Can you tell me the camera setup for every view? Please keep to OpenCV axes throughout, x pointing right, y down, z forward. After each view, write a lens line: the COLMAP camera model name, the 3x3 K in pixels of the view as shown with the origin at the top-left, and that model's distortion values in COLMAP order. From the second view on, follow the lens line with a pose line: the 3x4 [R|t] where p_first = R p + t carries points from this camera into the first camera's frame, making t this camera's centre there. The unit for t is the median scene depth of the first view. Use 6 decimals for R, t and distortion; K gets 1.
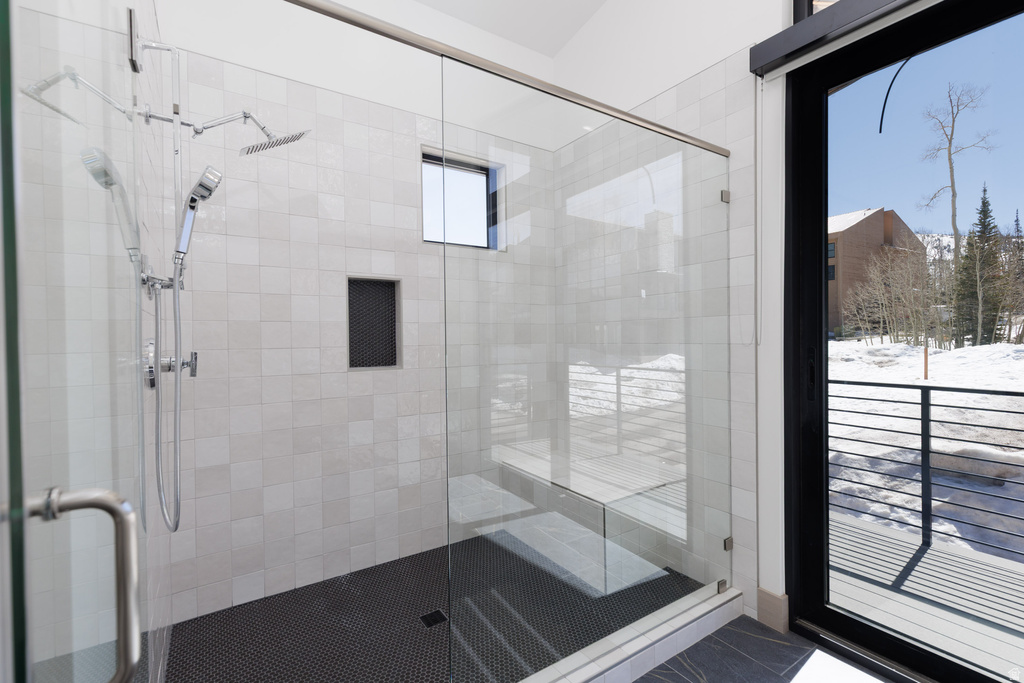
lens RADIAL K [[457.3, 0, 516.2], [0, 457.3, 341.1], [0, 0, 1]] dist [0.008412, 0.000151]
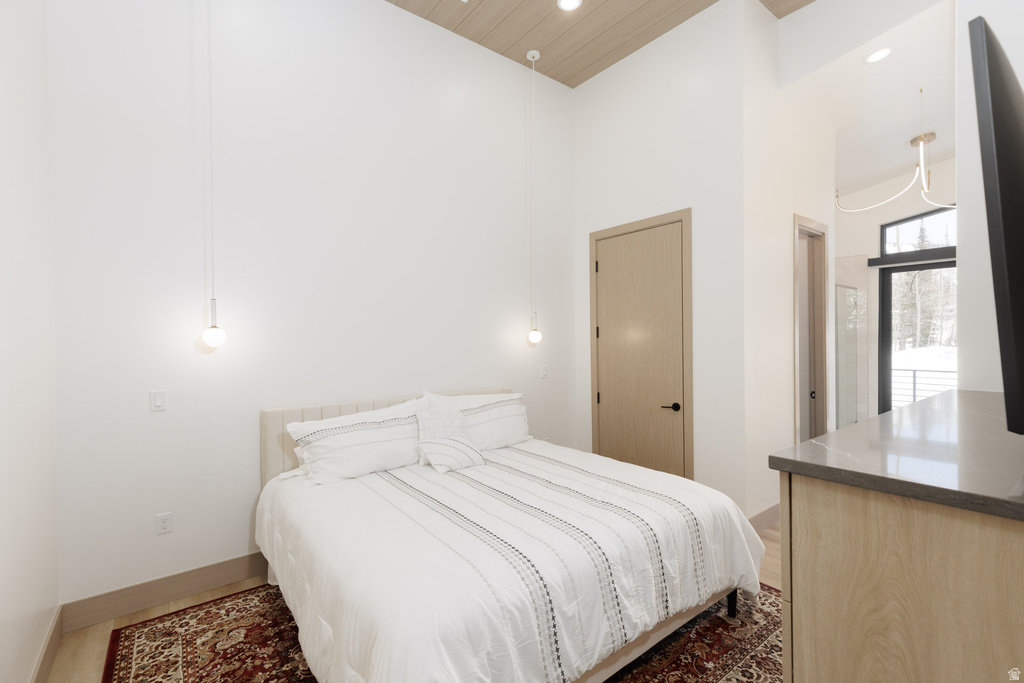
lens RADIAL K [[457.3, 0, 516.2], [0, 457.3, 341.1], [0, 0, 1]] dist [0.008412, 0.000151]
pose [[0.997239, 0.000711, 0.074259, -0.133976], [-0.000601, 0.999999, -0.001492, -0.004822], [-0.074259, 0.001443, 0.997238, -0.122671]]
